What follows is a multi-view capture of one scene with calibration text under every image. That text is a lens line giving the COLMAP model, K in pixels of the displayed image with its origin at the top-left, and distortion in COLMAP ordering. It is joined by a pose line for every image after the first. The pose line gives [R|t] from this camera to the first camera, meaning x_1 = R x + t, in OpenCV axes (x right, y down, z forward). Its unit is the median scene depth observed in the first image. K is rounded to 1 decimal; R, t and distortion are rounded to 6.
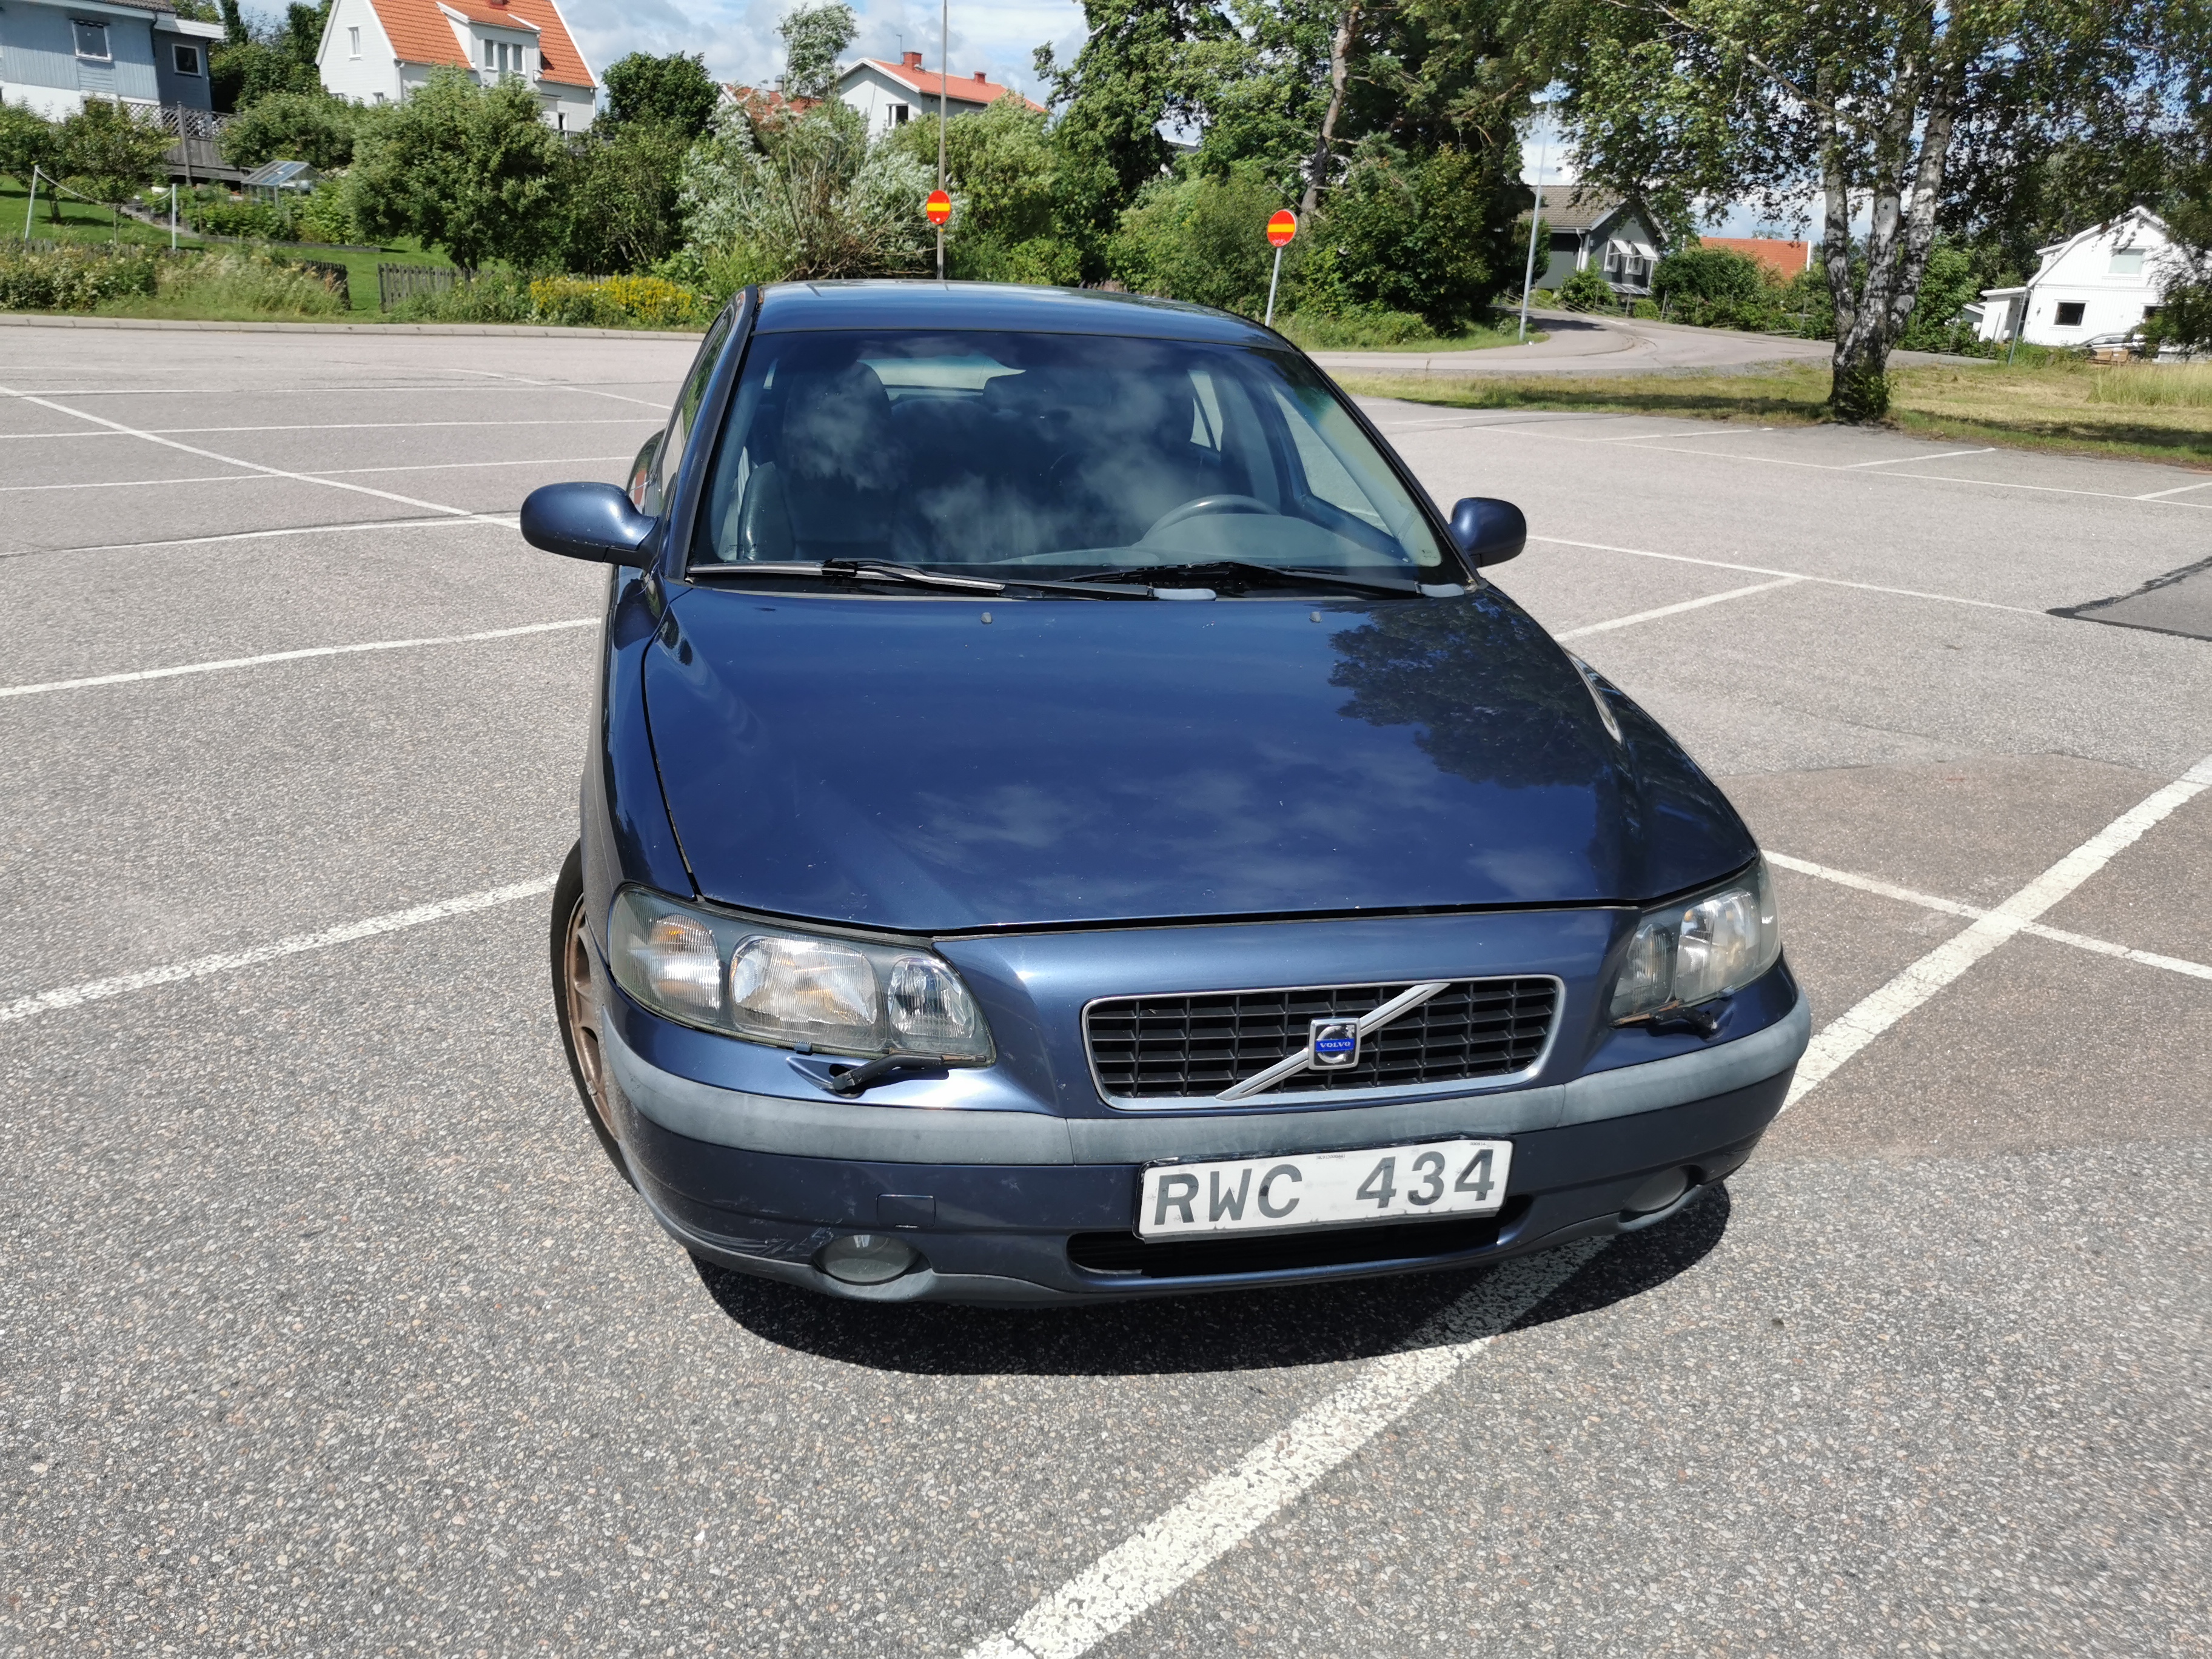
lens RADIAL K [[1693.3, 0, 1093.3], [0, 1693.3, 857.4], [0, 0, 1]] dist [0.042277, -0.024960]
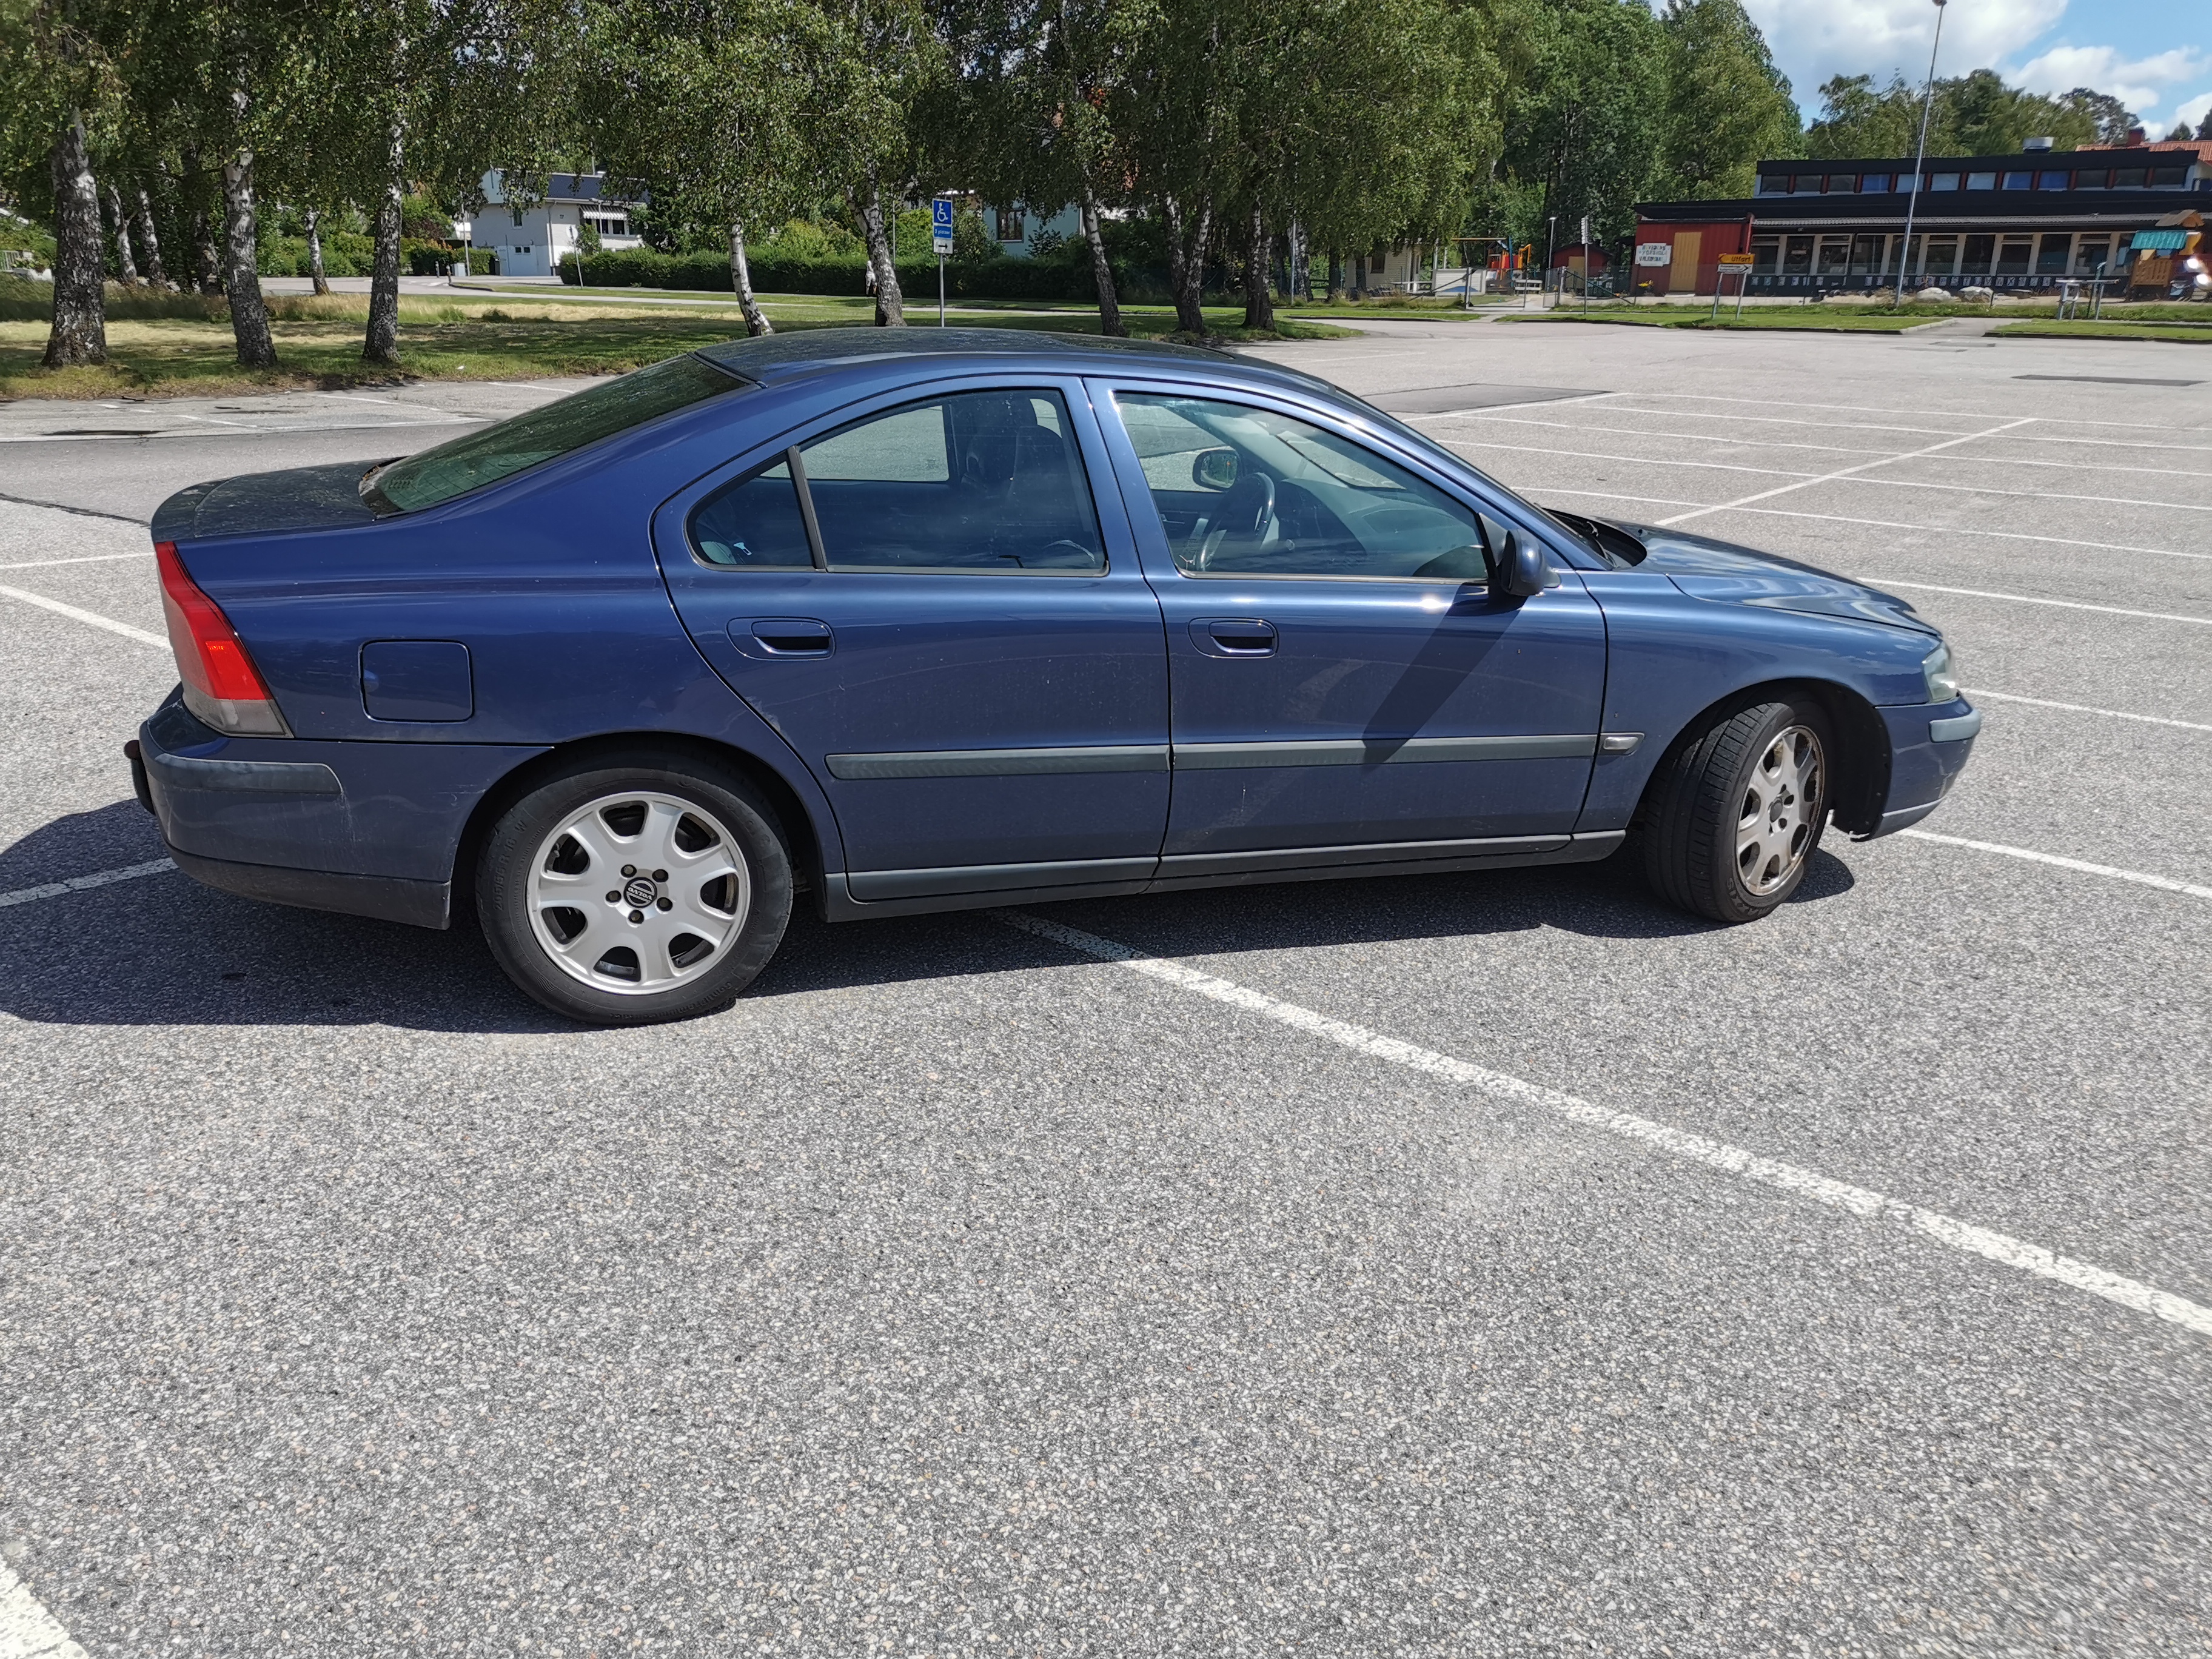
lens RADIAL K [[1703.5, 0, 1109.5], [0, 1703.5, 849.9], [0, 0, 1]] dist [0.029961, -0.006413]
pose [[-0.069095, -0.360958, 0.930019, -0.114987], [0.295695, 0.882944, 0.364656, -0.042573], [-0.952780, 0.300198, 0.045726, 0.101047]]
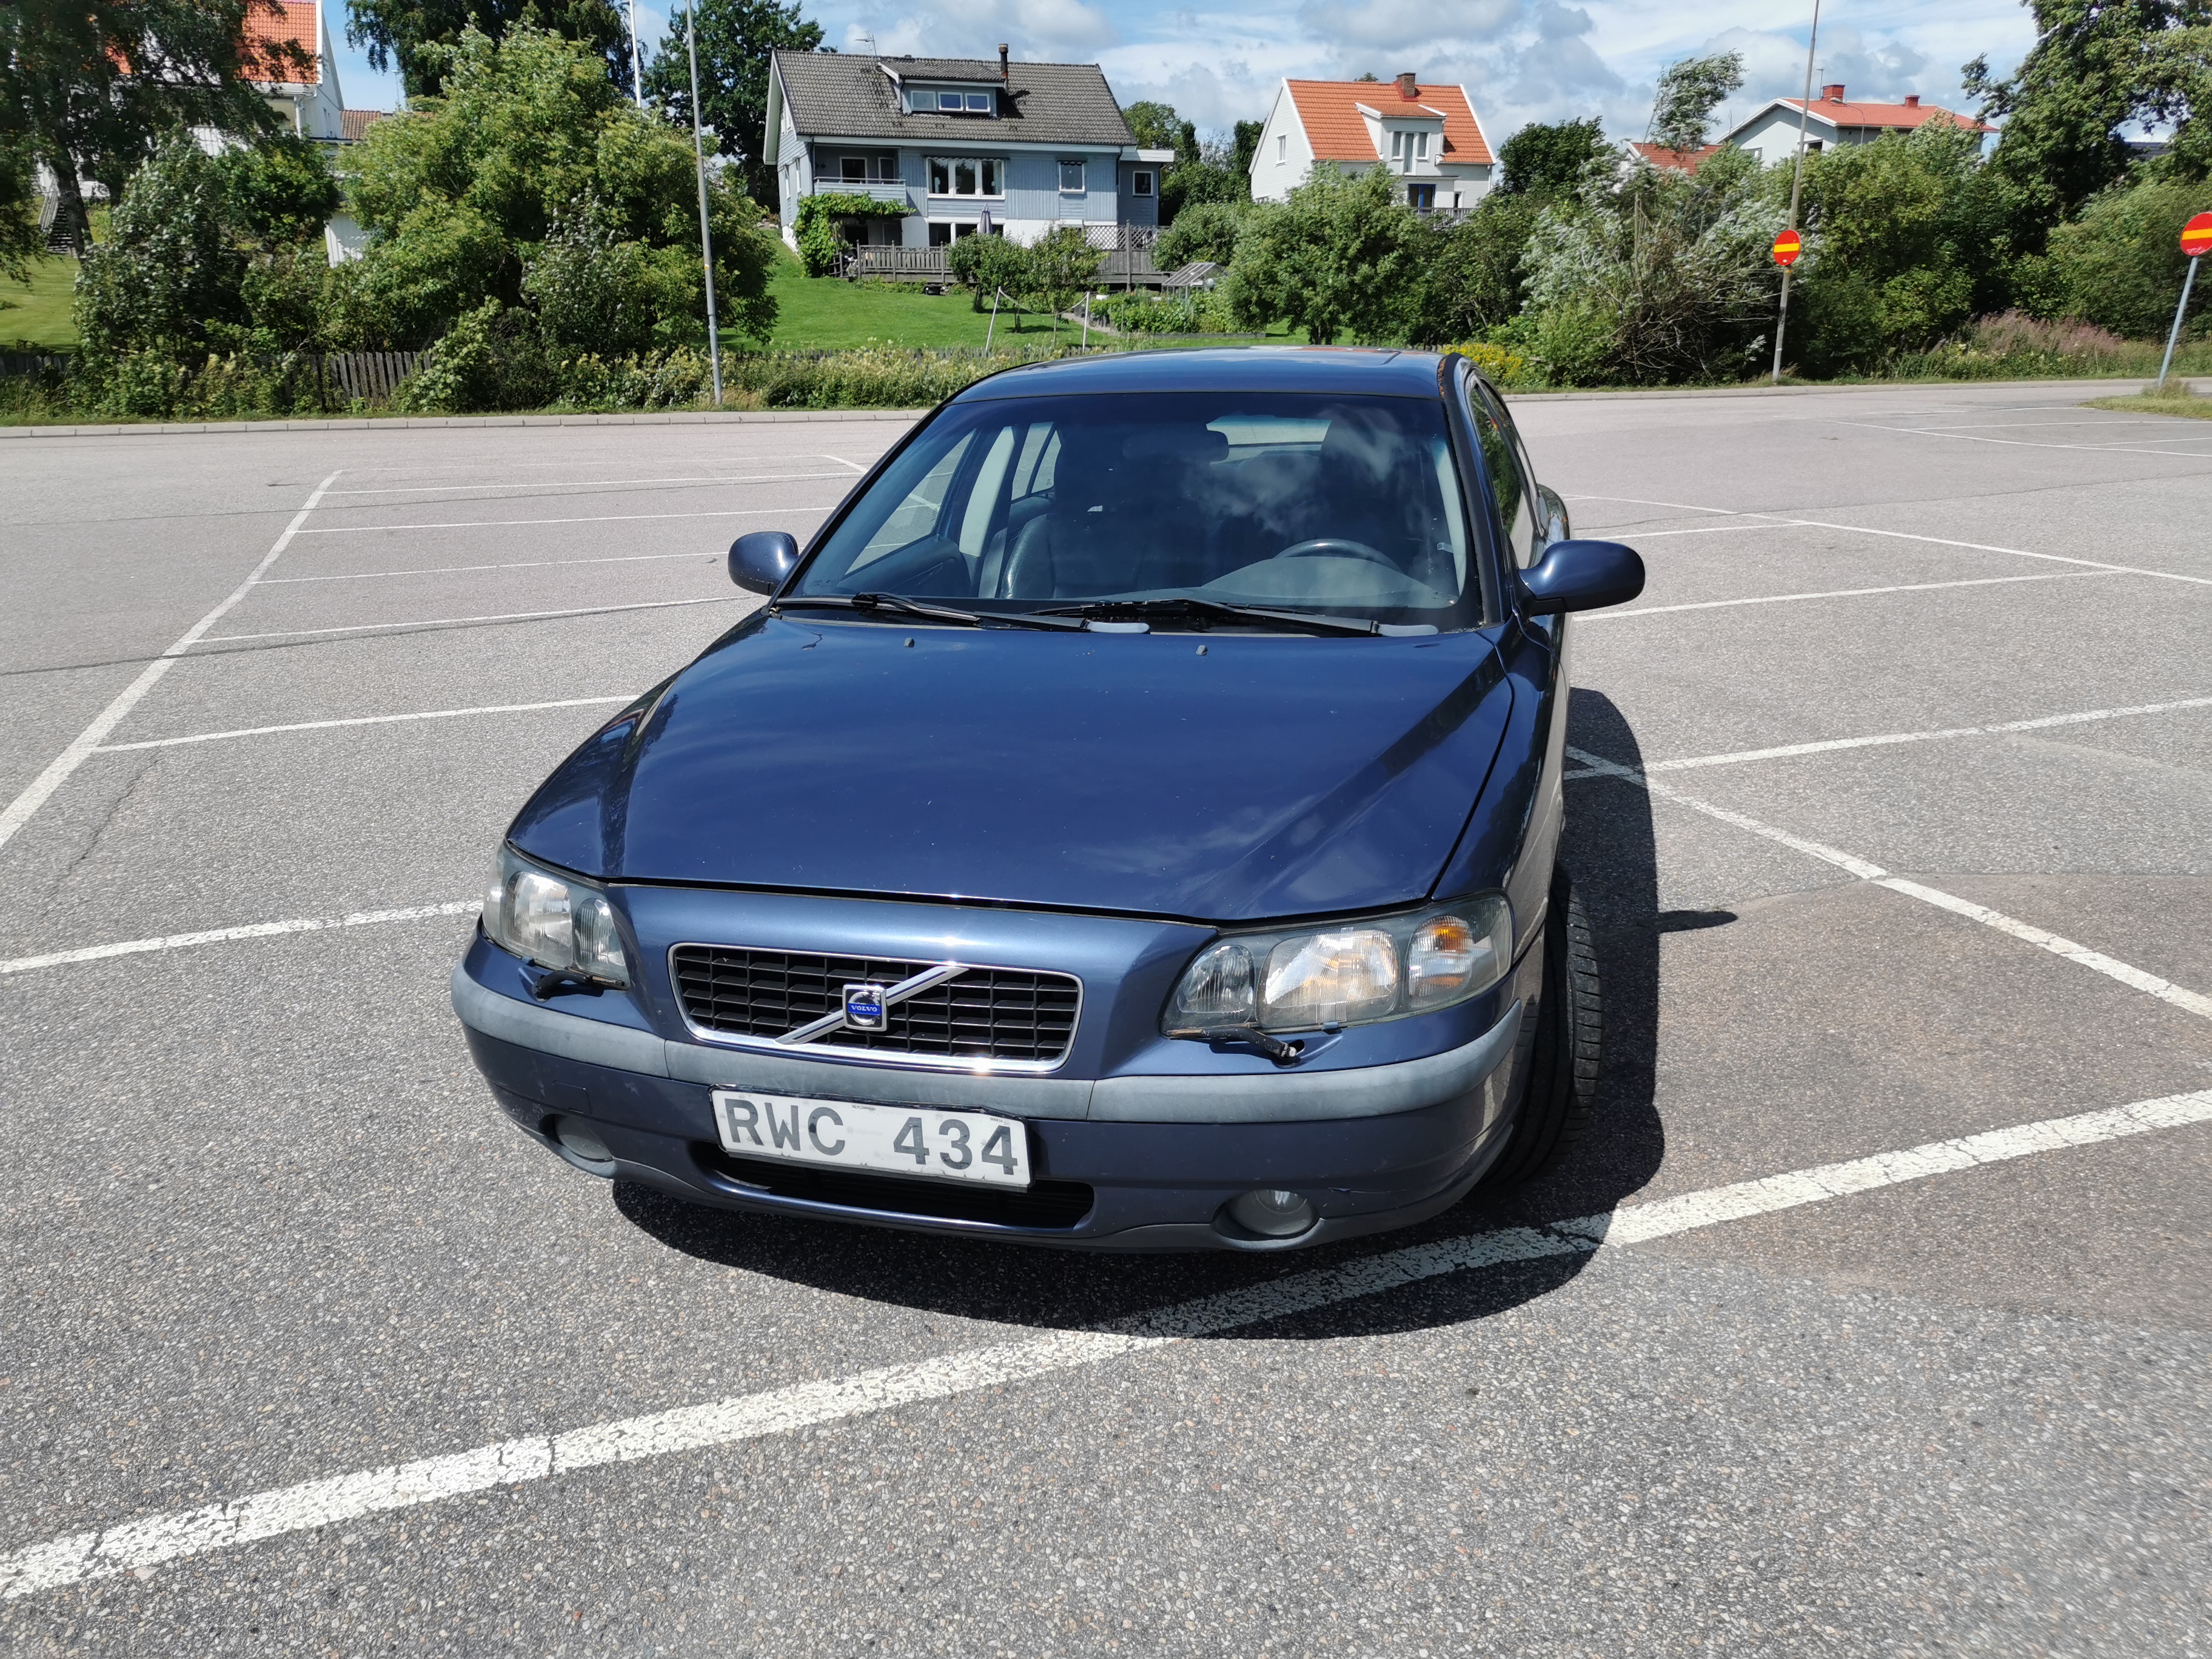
lens RADIAL K [[1681.1, 0, 1098.9], [0, 1681.1, 849.9], [0, 0, 1]] dist [0.035230, -0.004539]
pose [[0.879806, 0.080358, -0.468492, 0.039992], [-0.096847, 0.995237, -0.011166, 0.000044], [0.465363, 0.055195, 0.883397, 0.003106]]
